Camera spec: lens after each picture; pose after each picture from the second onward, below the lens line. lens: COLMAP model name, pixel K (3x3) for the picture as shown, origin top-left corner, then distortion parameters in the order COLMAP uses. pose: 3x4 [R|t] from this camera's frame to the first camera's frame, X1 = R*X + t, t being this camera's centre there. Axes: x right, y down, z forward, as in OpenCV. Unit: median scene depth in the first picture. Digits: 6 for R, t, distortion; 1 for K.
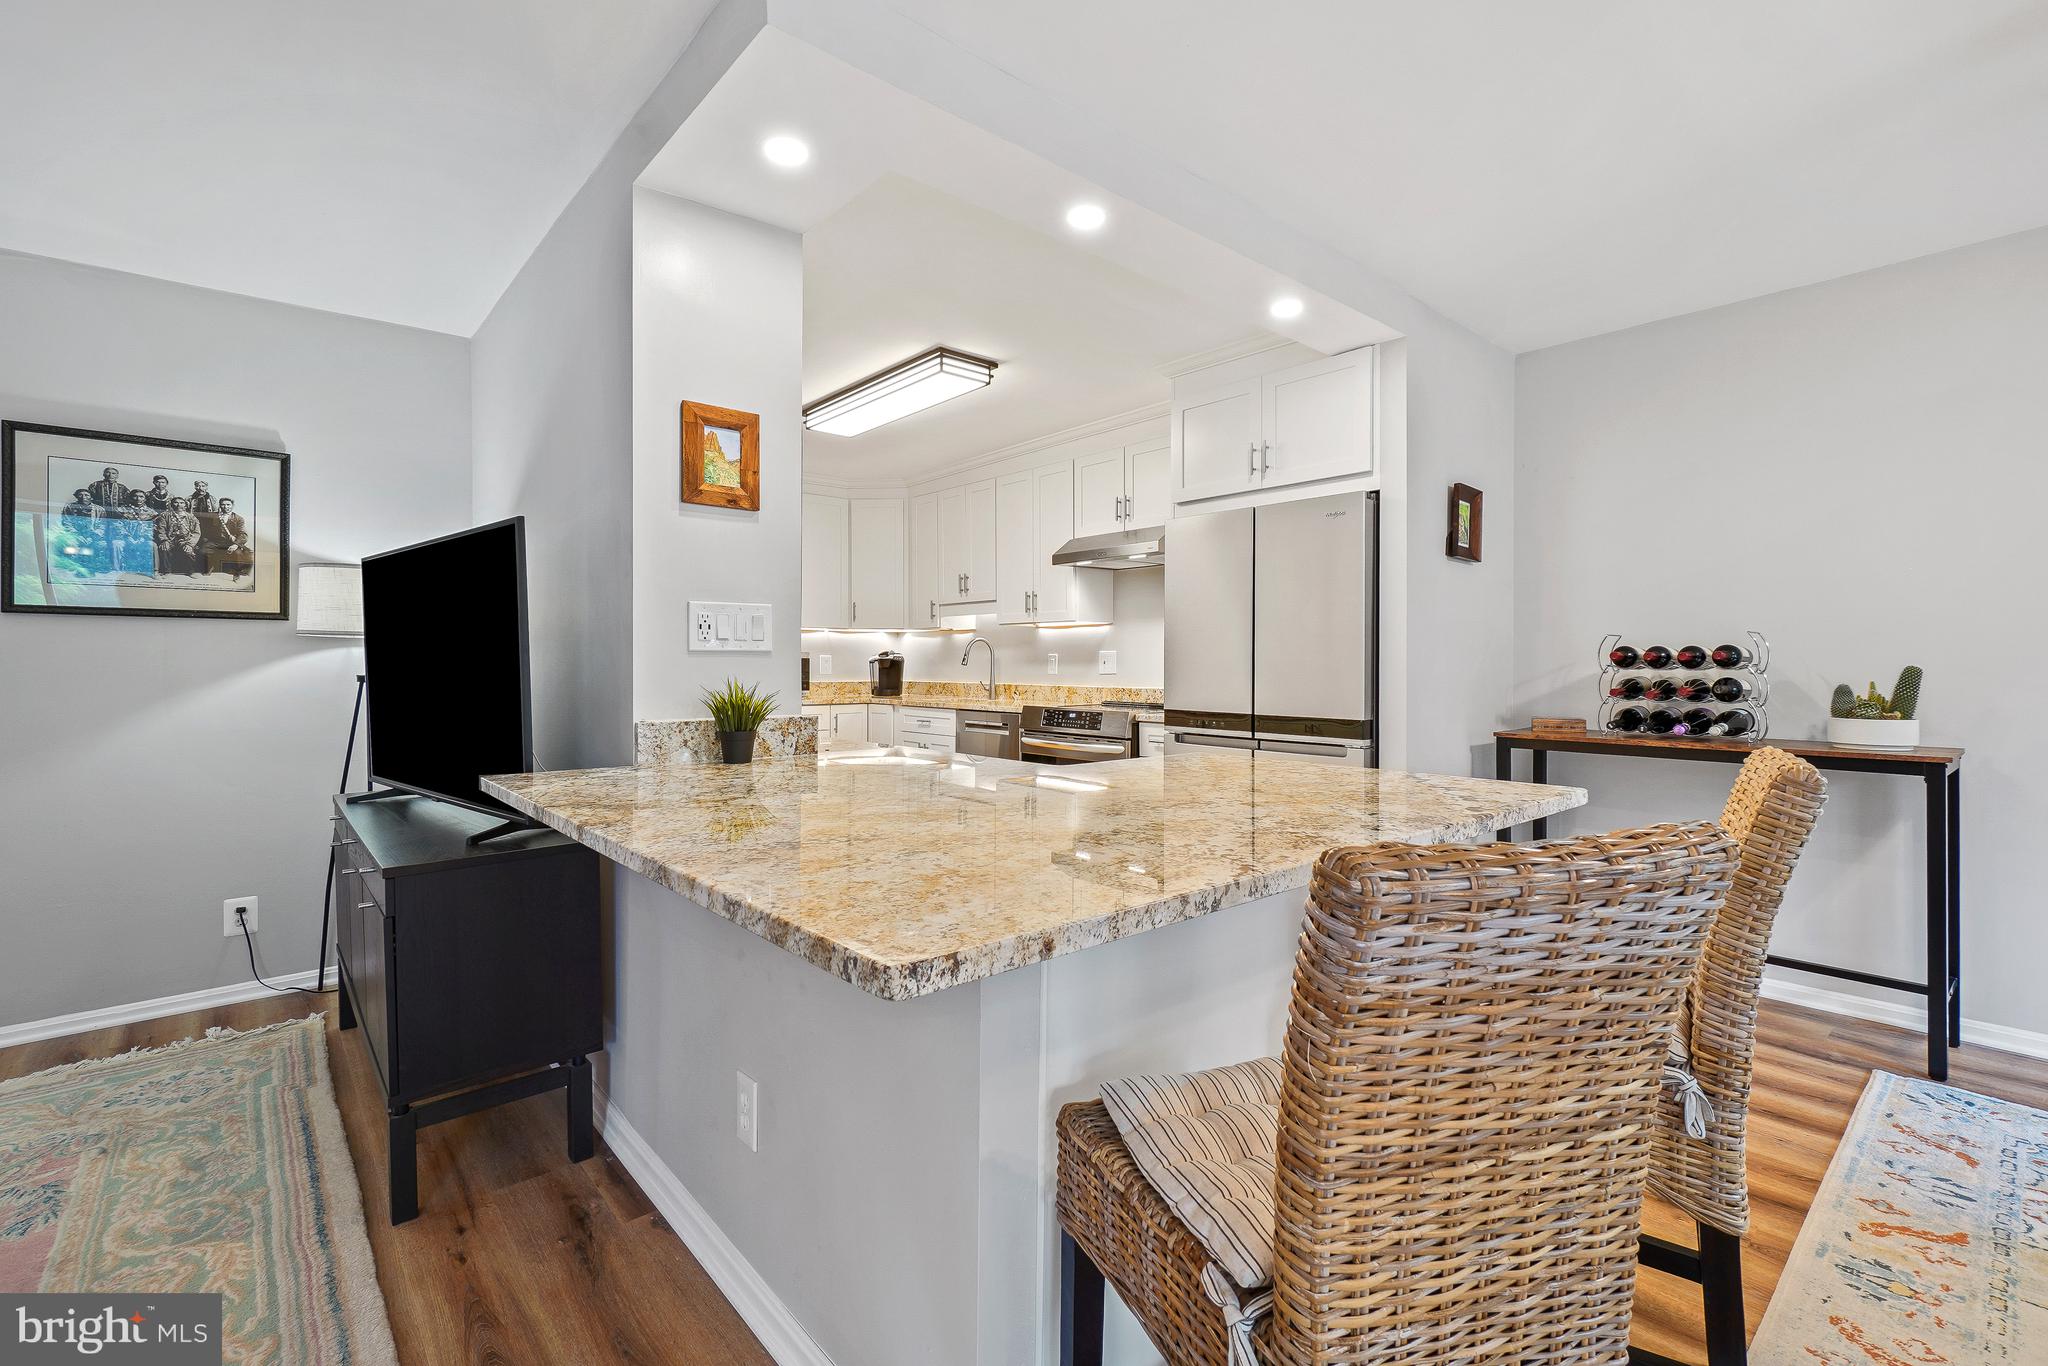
lens RADIAL K [[903.5, 0, 1024.8], [0, 903.5, 663.8], [0, 0, 1]] dist [-0.002217, -0.002180]
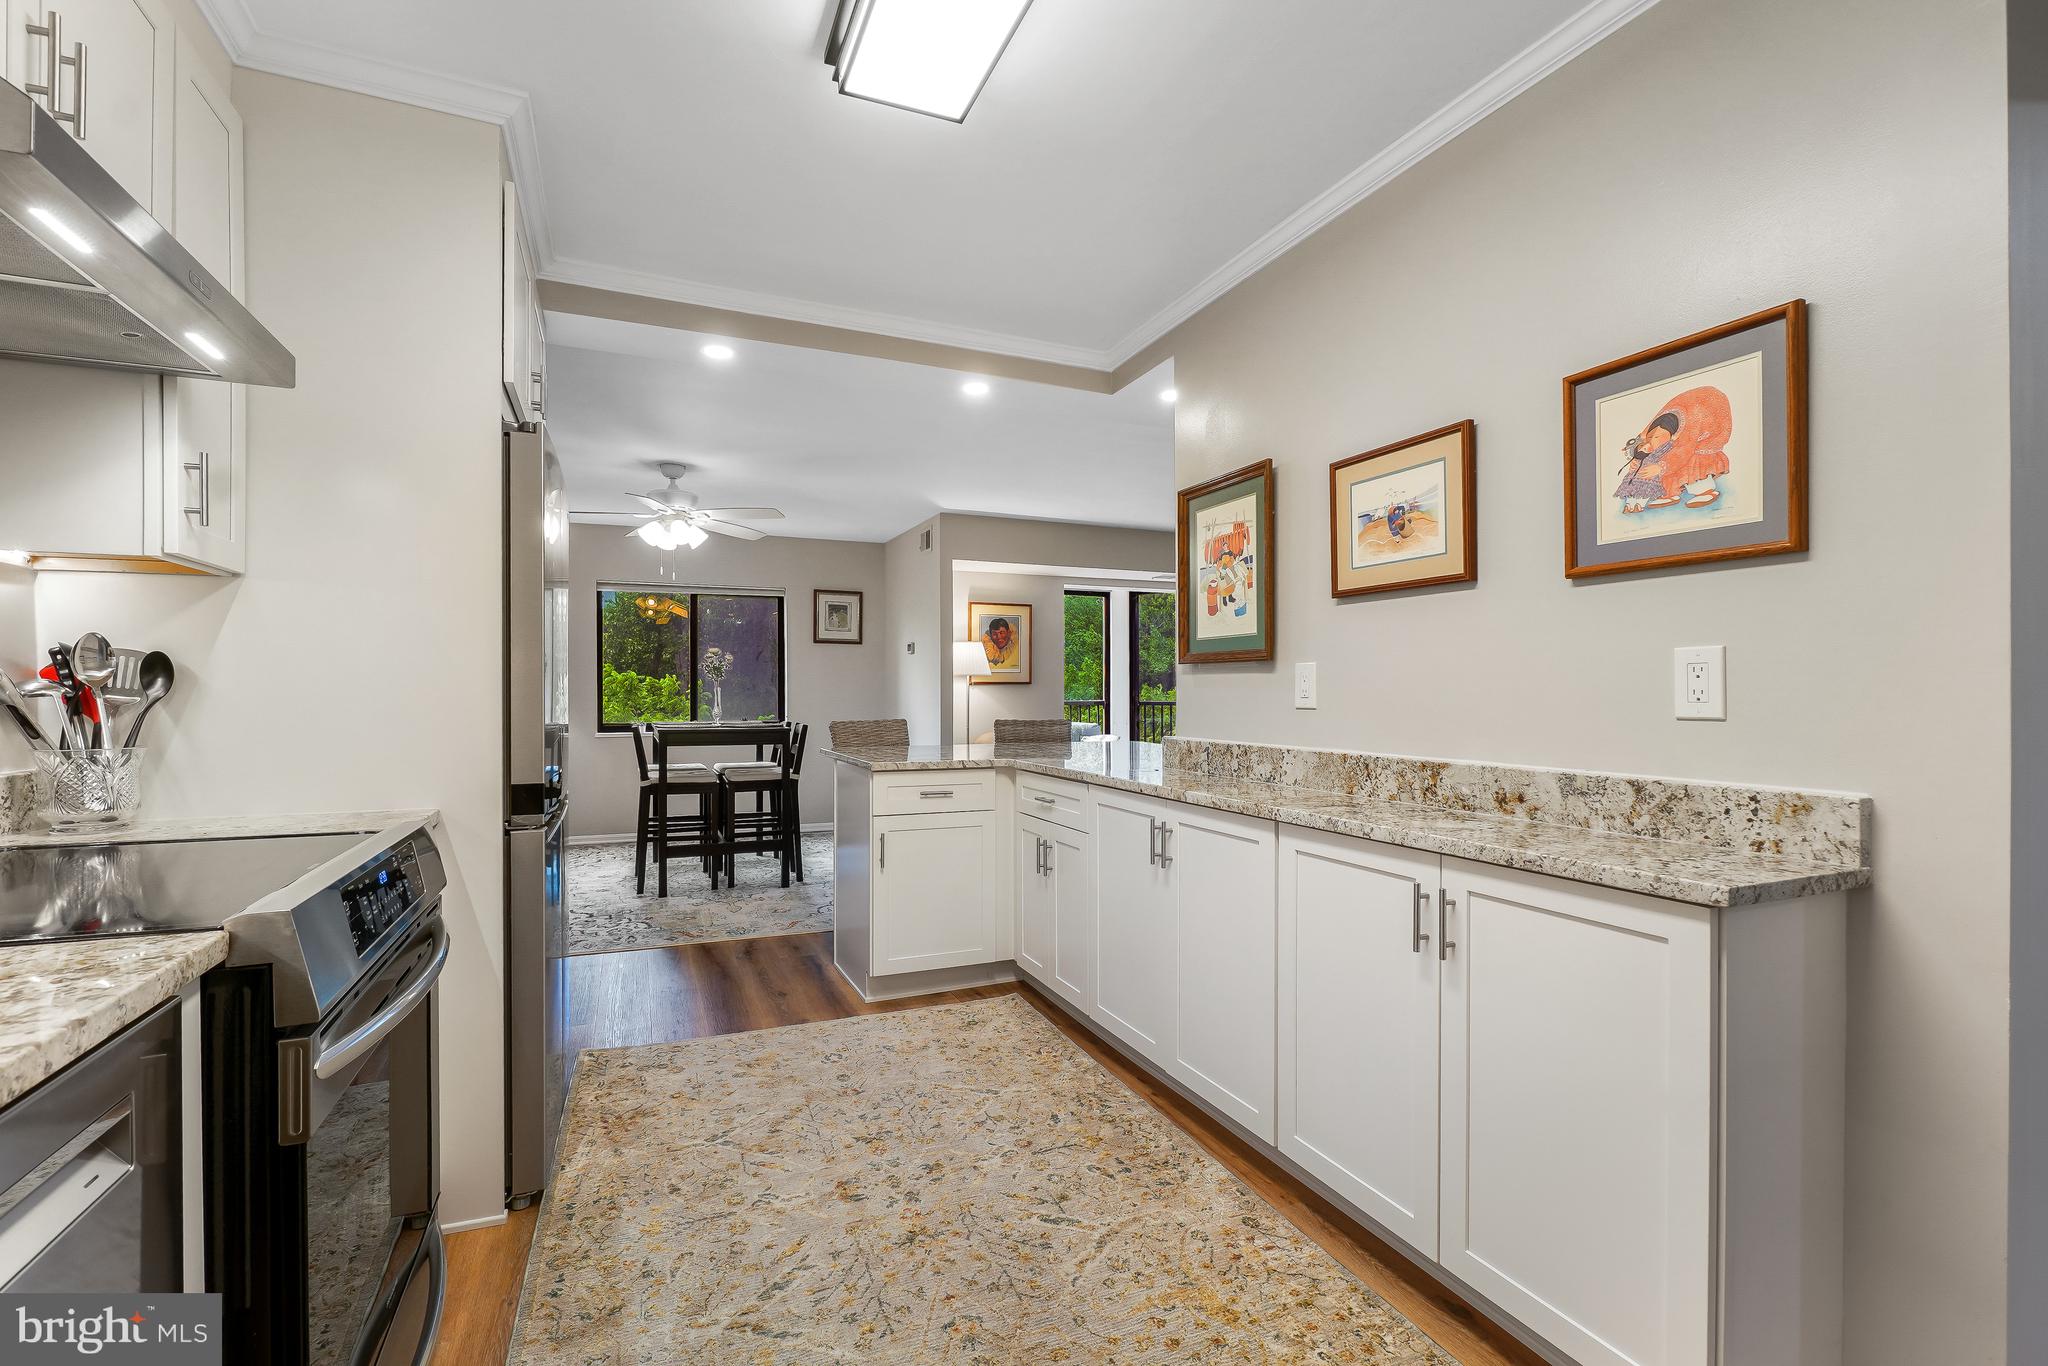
lens RADIAL K [[903.5, 0, 1020.5], [0, 903.5, 697.9], [0, 0, 1]] dist [-0.002217, -0.002180]
pose [[-0.952421, -0.003275, 0.304767, -0.325912], [-0.001573, 0.999982, 0.005829, -0.001833], [-0.304780, 0.005072, -0.952409, 1.720265]]
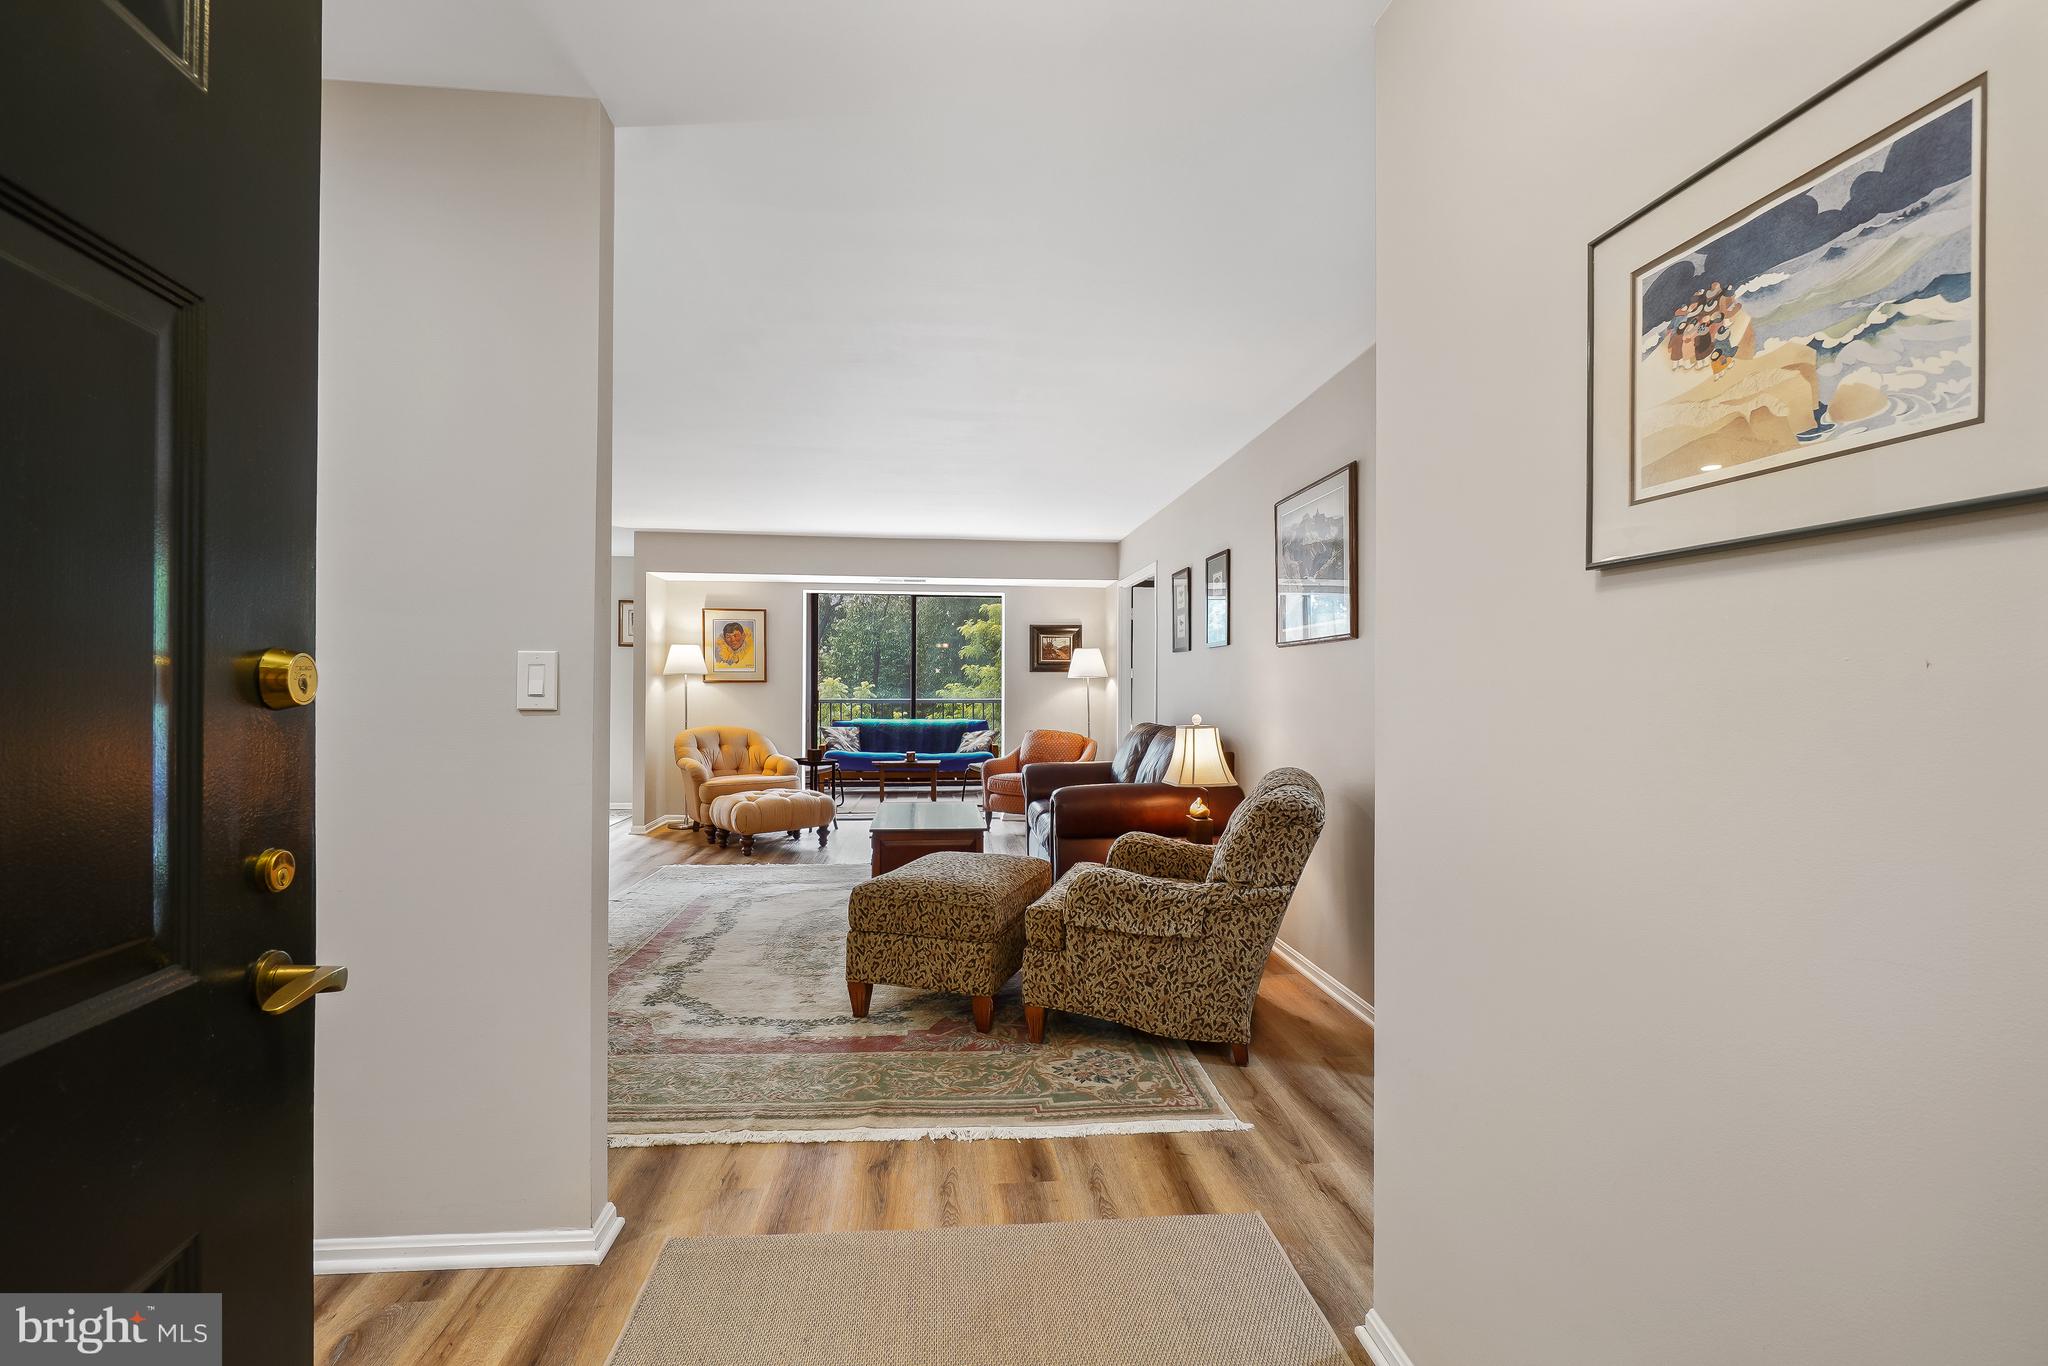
lens RADIAL K [[903.5, 0, 1020.0], [0, 903.5, 690.2], [0, 0, 1]] dist [-0.002217, -0.002180]
pose [[-0.814118, -0.004366, 0.580684, -1.661634], [-0.006005, 0.999982, -0.000900, -0.004798], [-0.580669, -0.004220, -0.814129, 1.142865]]
